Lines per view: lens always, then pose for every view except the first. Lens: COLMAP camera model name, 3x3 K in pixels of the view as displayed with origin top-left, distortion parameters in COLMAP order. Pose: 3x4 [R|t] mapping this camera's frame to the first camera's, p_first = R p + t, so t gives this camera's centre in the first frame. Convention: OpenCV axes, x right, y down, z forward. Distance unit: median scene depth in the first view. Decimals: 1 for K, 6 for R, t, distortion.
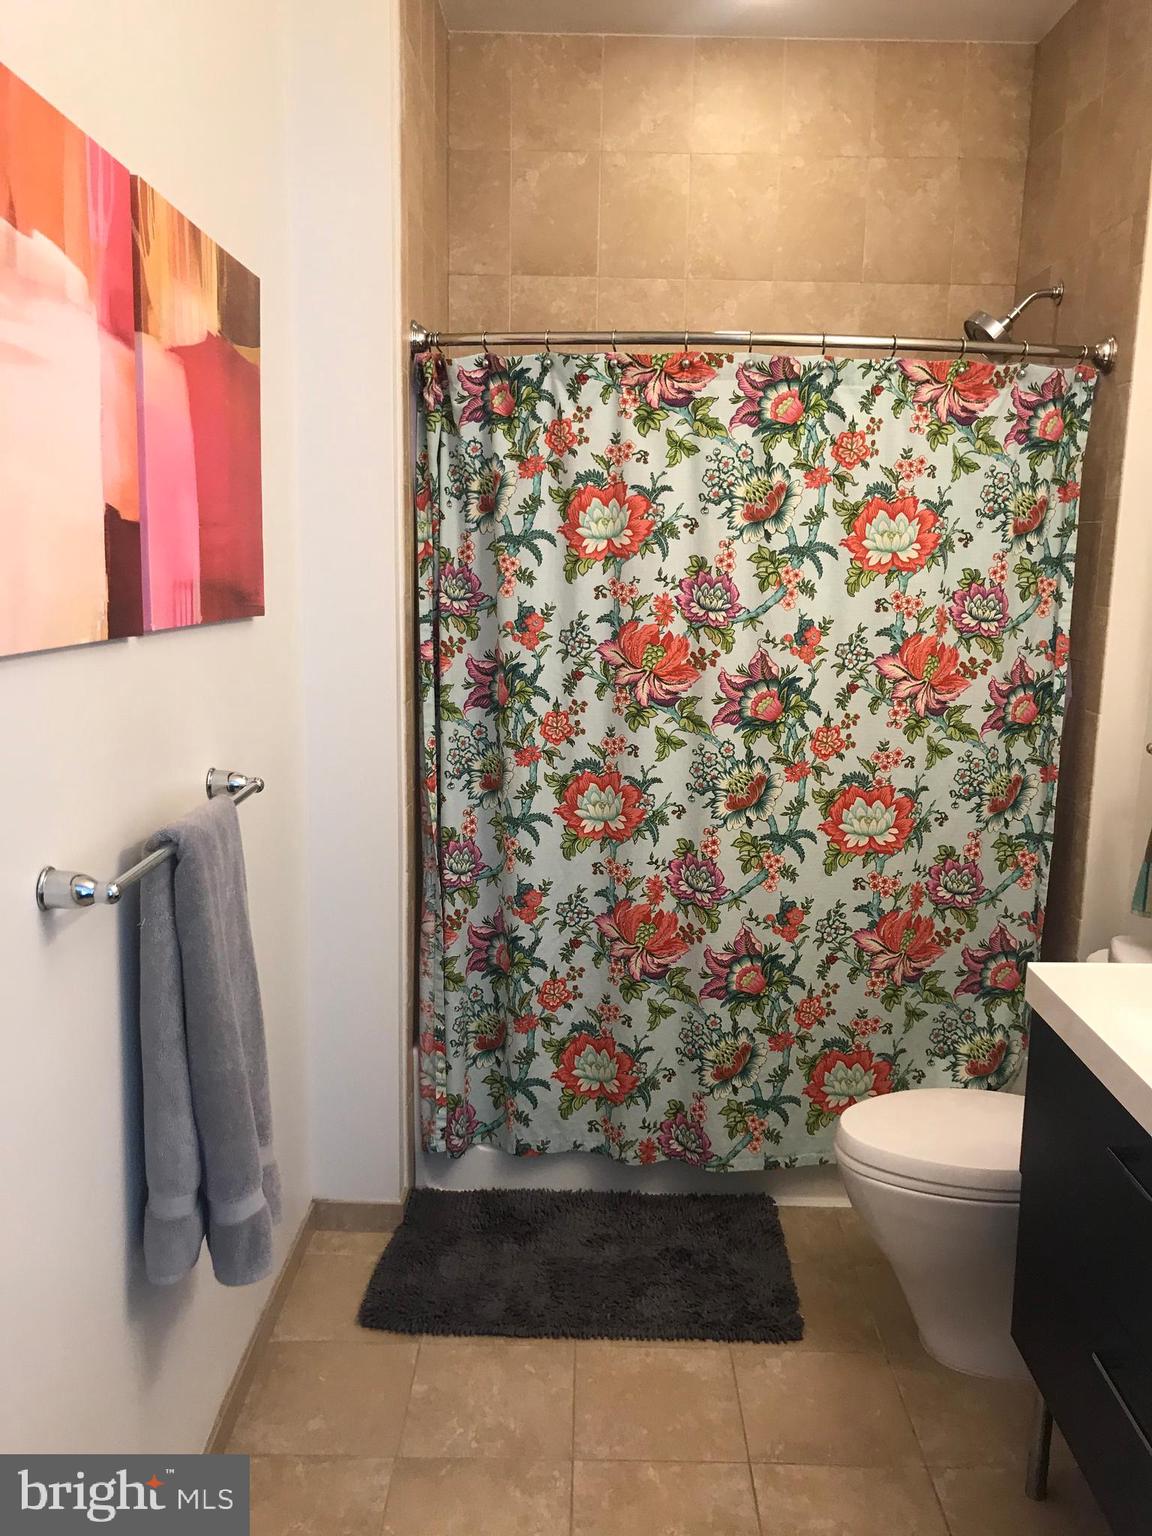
lens RADIAL K [[1260.3, 0, 583.5], [0, 1260.3, 763.9], [0, 0, 1]] dist [0.031423, -0.035024]
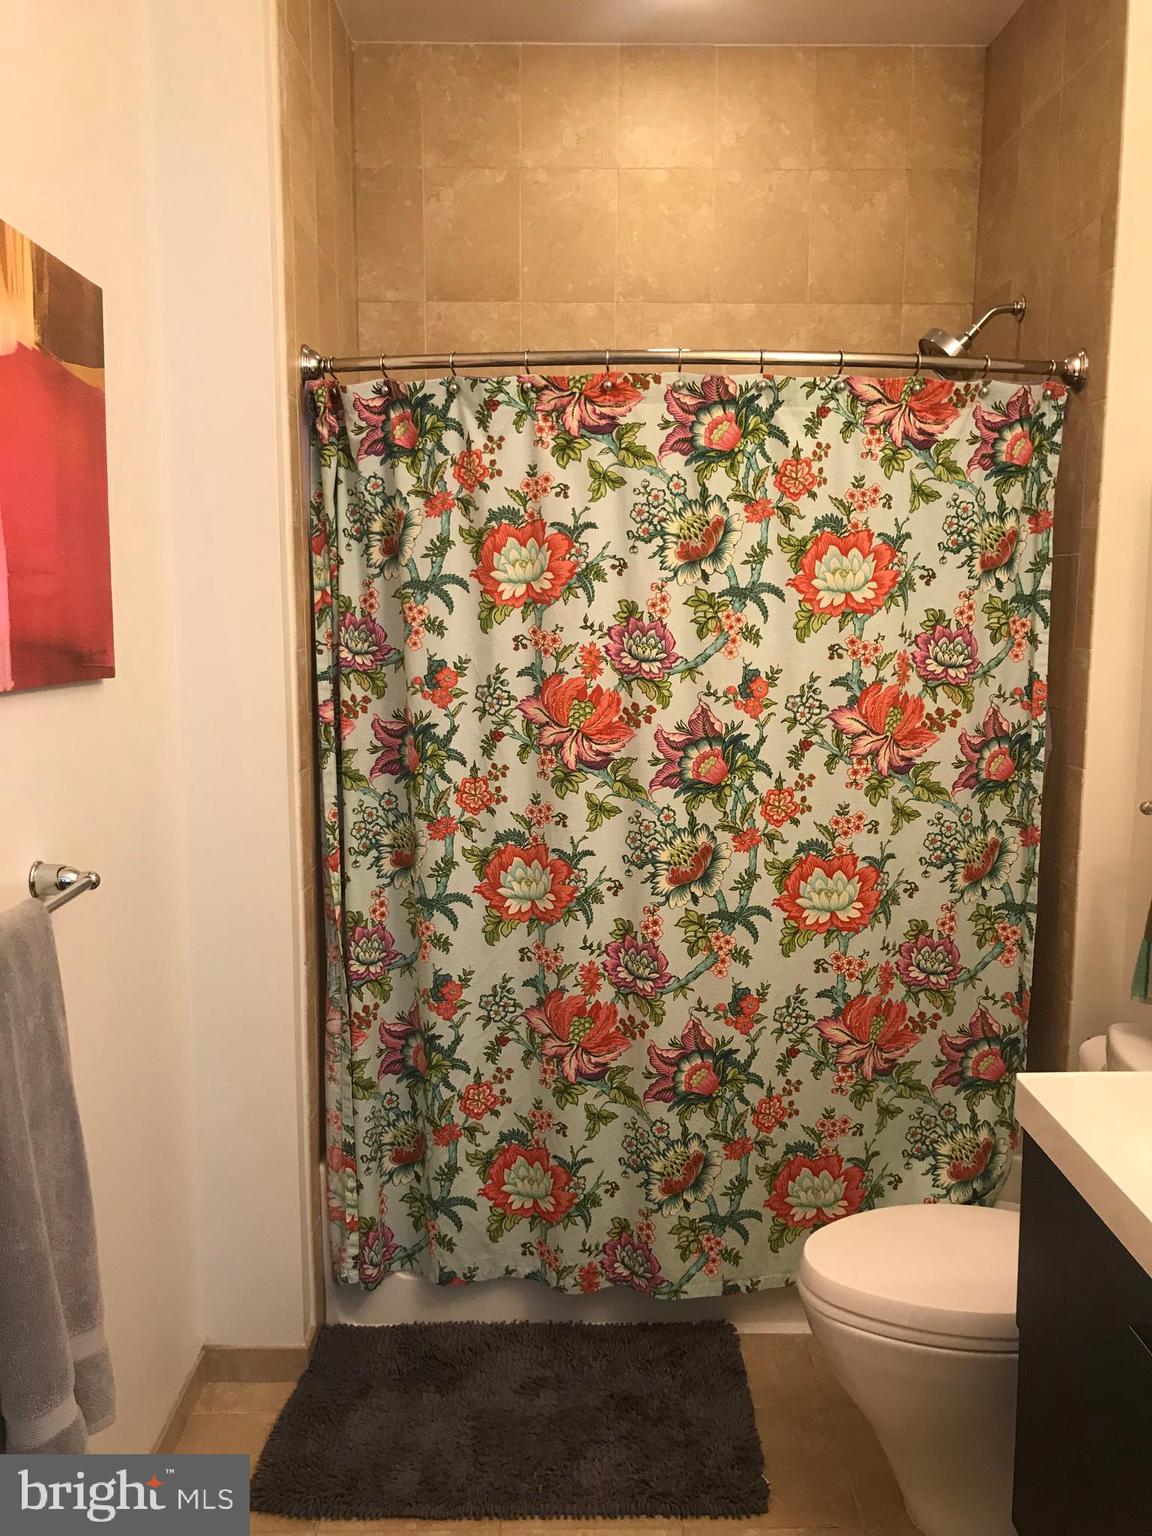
lens RADIAL K [[1260.3, 0, 572.1], [0, 1260.3, 756.5], [0, 0, 1]] dist [0.031423, -0.035024]
pose [[0.999712, -0.019775, 0.013628, 0.036580], [0.020363, 0.998804, -0.044443, -0.016115], [-0.012733, 0.044708, 0.998919, 0.117430]]
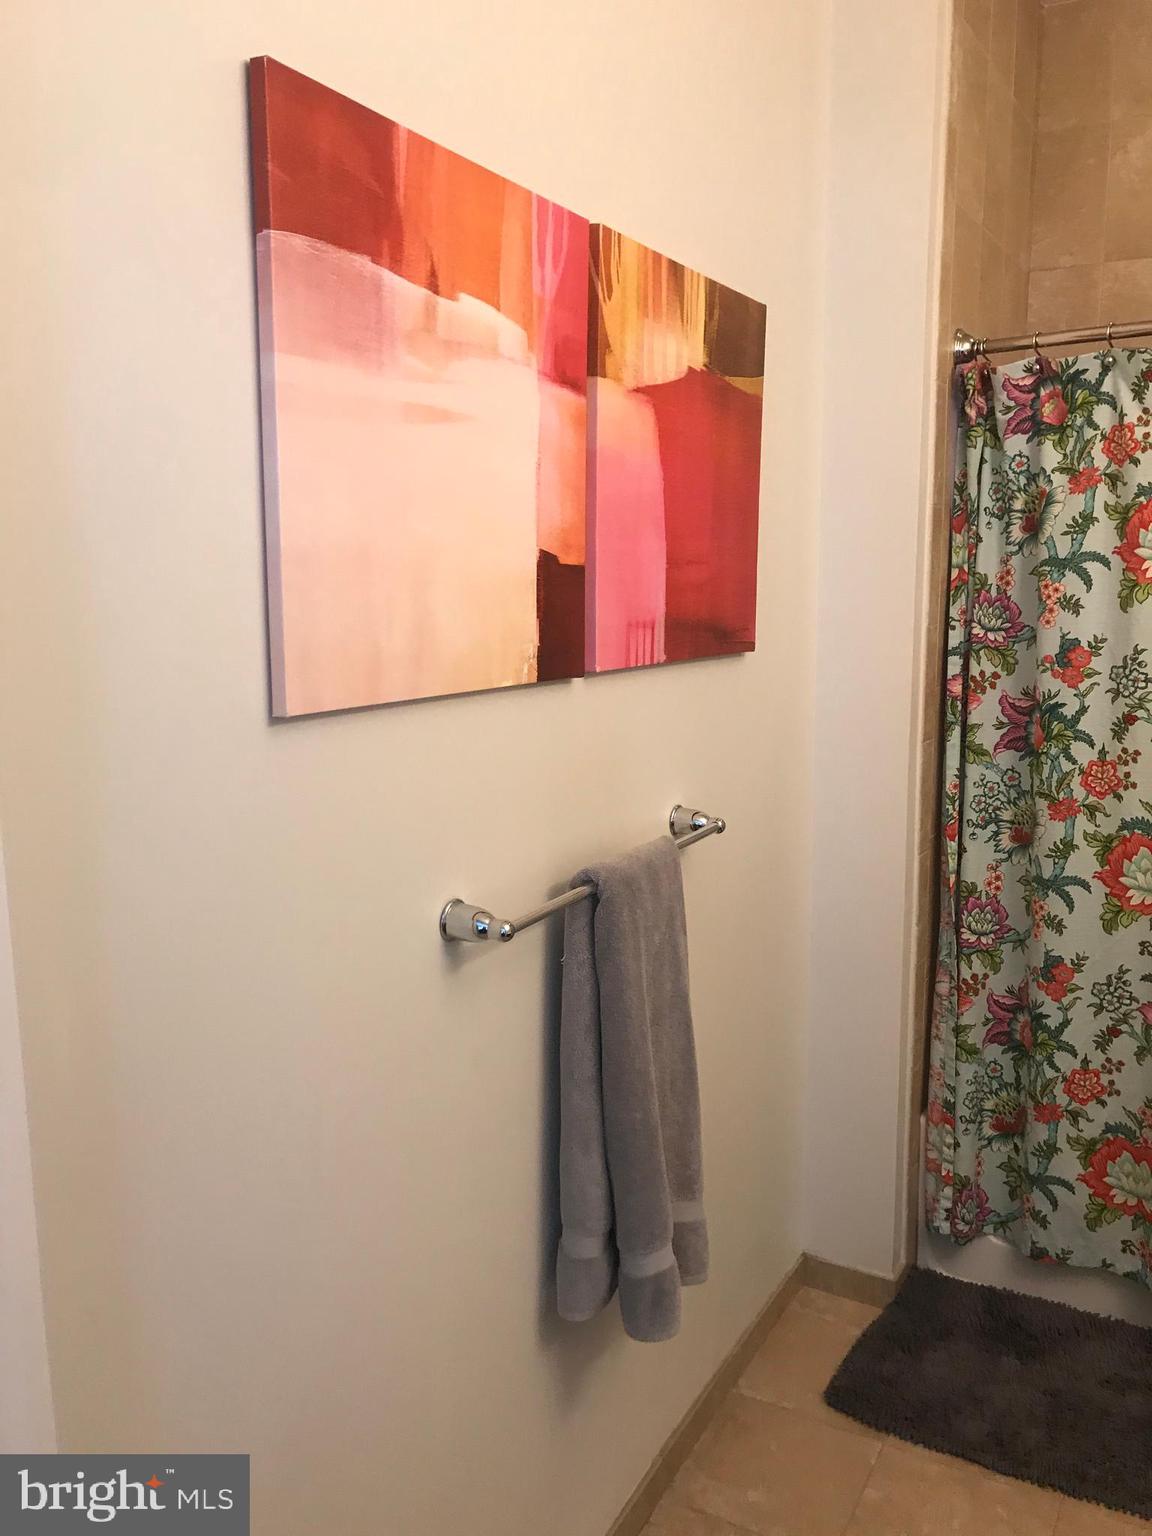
lens RADIAL K [[1260.3, 0, 587.1], [0, 1260.3, 761.8], [0, 0, 1]] dist [0.031423, -0.035024]
pose [[0.876522, 0.055660, -0.478133, 0.085827], [-0.061768, 0.998086, 0.002955, -0.022049], [0.477382, 0.026943, 0.878282, 0.070613]]
